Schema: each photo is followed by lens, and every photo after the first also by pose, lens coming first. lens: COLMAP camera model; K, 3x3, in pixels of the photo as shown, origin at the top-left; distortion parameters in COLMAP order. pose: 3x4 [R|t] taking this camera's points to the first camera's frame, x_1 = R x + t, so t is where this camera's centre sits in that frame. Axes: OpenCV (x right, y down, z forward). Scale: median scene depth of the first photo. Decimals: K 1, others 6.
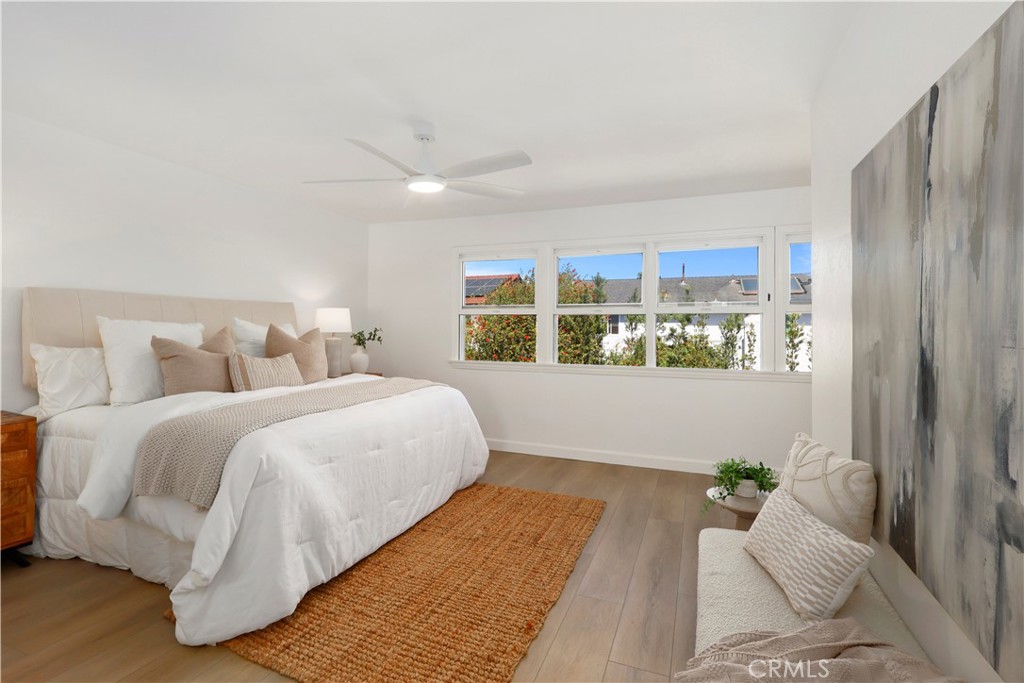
lens RADIAL K [[472.2, 0, 512.0], [0, 472.2, 341.5], [0, 0, 1]] dist [-0.004880, -0.000335]
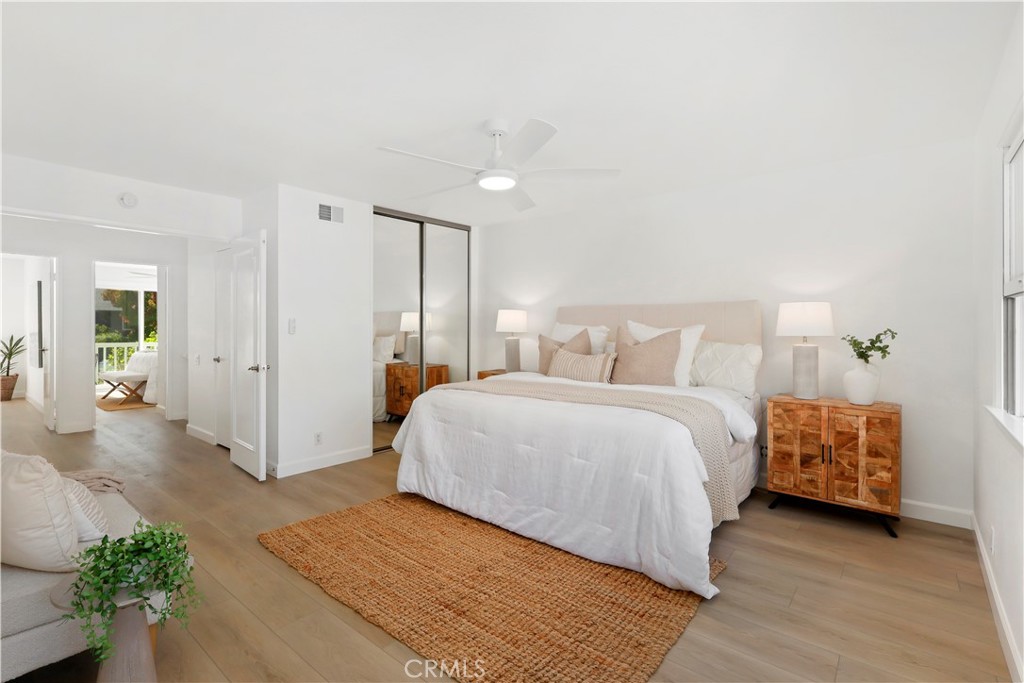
lens RADIAL K [[472.2, 0, 512.0], [0, 472.2, 341.5], [0, 0, 1]] dist [-0.004880, -0.000335]
pose [[-0.296210, 0.022884, -0.954849, 0.701562], [-0.033785, 0.998836, 0.034419, -0.032337], [0.954525, 0.042455, -0.295093, 1.252669]]
